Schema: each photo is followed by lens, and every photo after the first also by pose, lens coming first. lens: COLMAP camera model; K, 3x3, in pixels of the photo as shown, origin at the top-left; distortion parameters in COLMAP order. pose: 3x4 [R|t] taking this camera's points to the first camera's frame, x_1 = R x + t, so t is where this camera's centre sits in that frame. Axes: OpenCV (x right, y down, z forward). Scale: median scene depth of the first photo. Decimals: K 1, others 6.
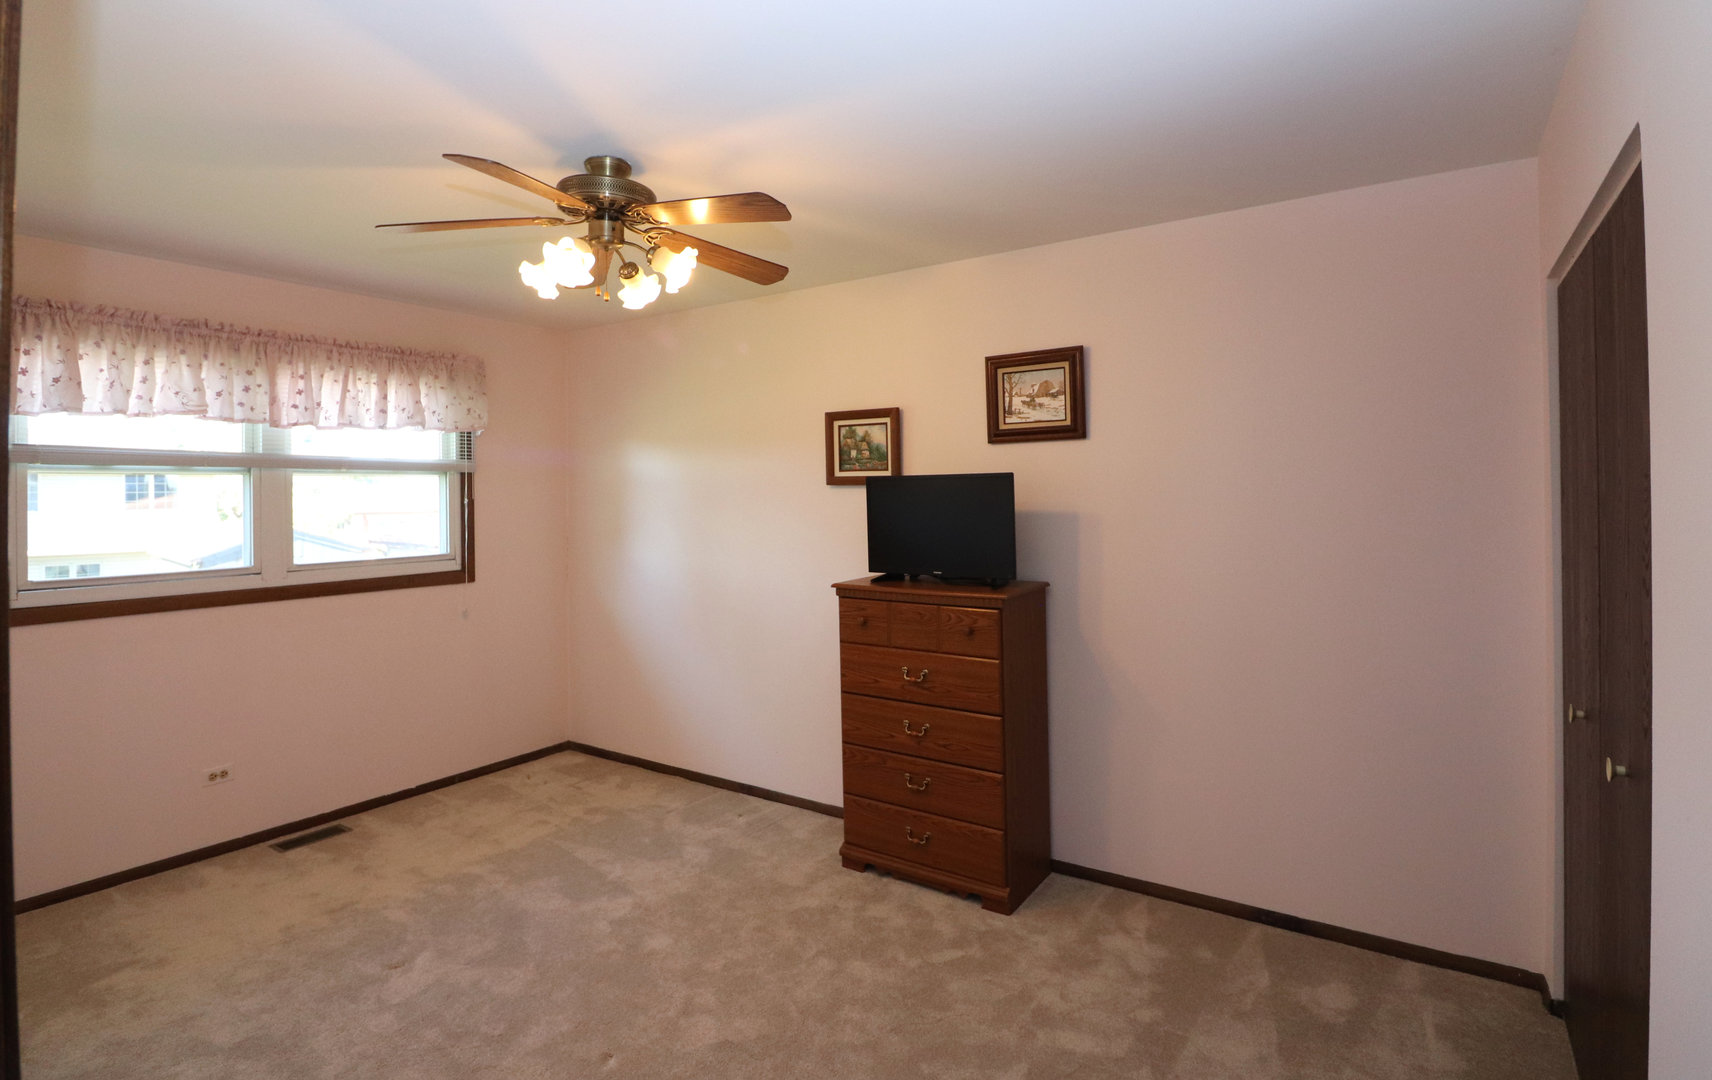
lens RADIAL K [[863.2, 0, 856.0], [0, 863.2, 540.0], [0, 0, 1]] dist [-0.000465, 0.000023]
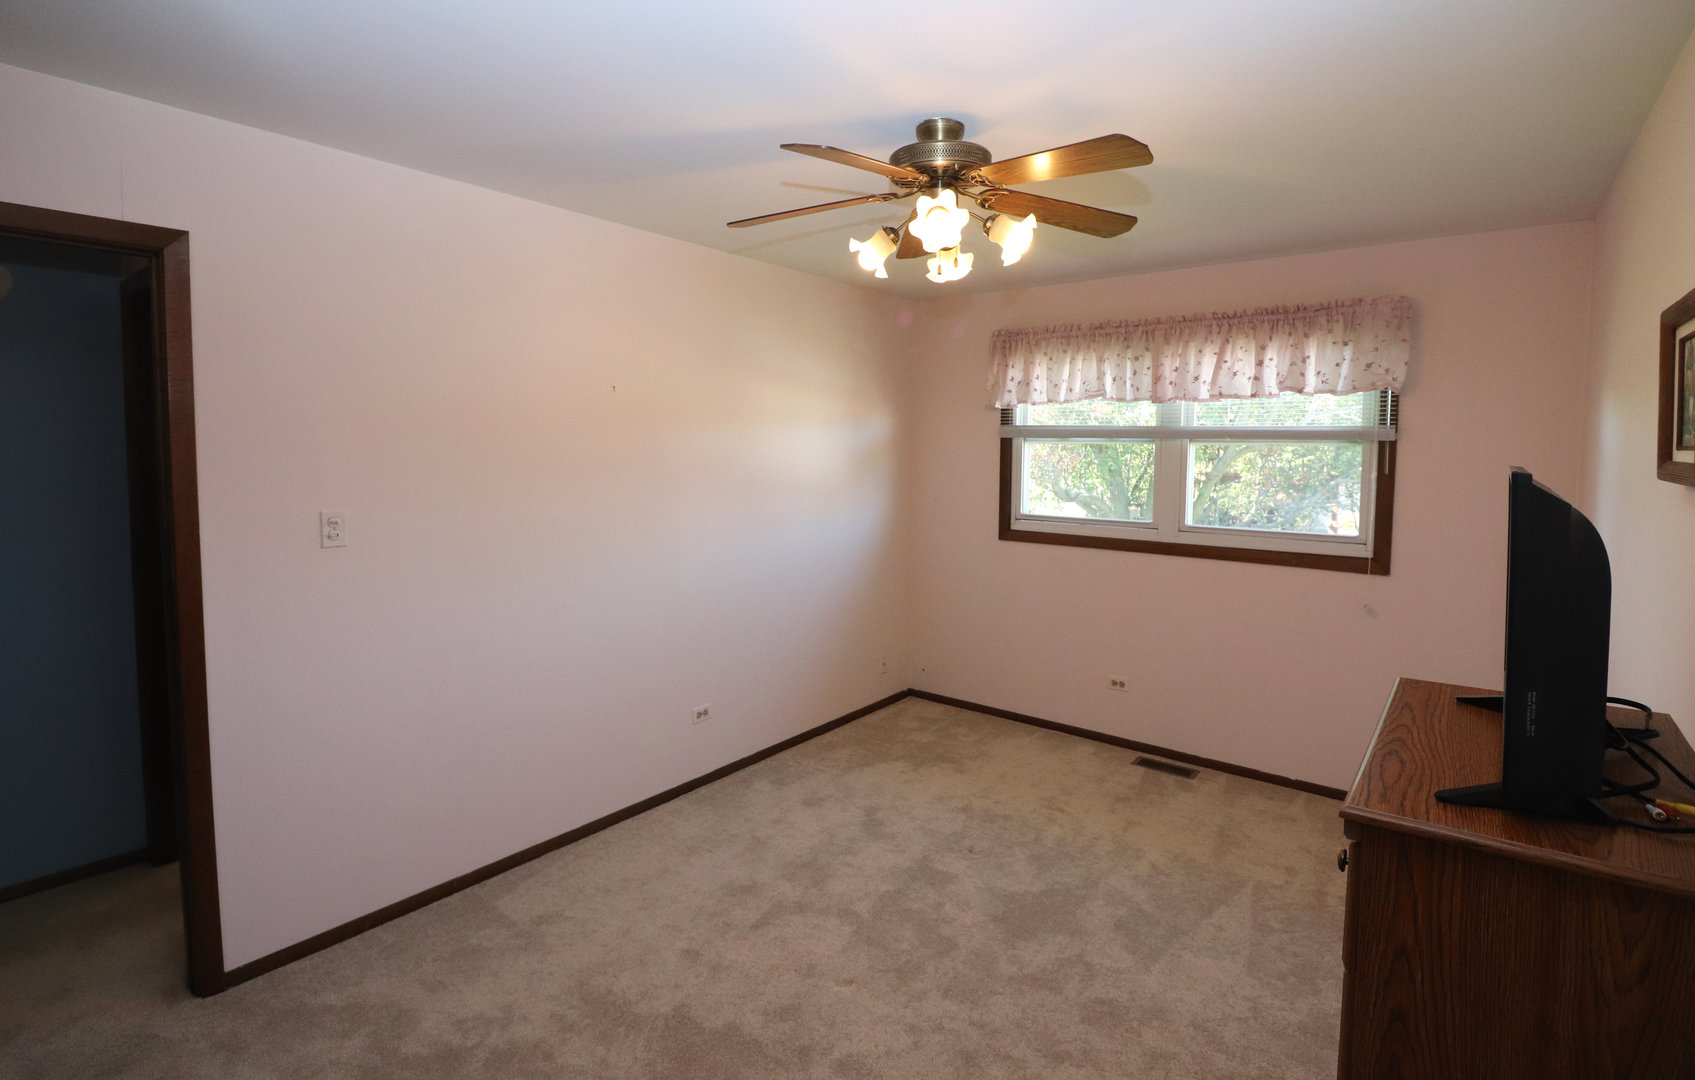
lens RADIAL K [[791.5, 0, 847.5], [0, 791.5, 540.0], [0, 0, 1]] dist [-0.000364, 0.000030]
pose [[-0.089055, 0.115901, -0.989260, 0.420835], [-0.074518, 0.989648, 0.122655, -0.048451], [0.993235, 0.084640, -0.079496, 0.683802]]
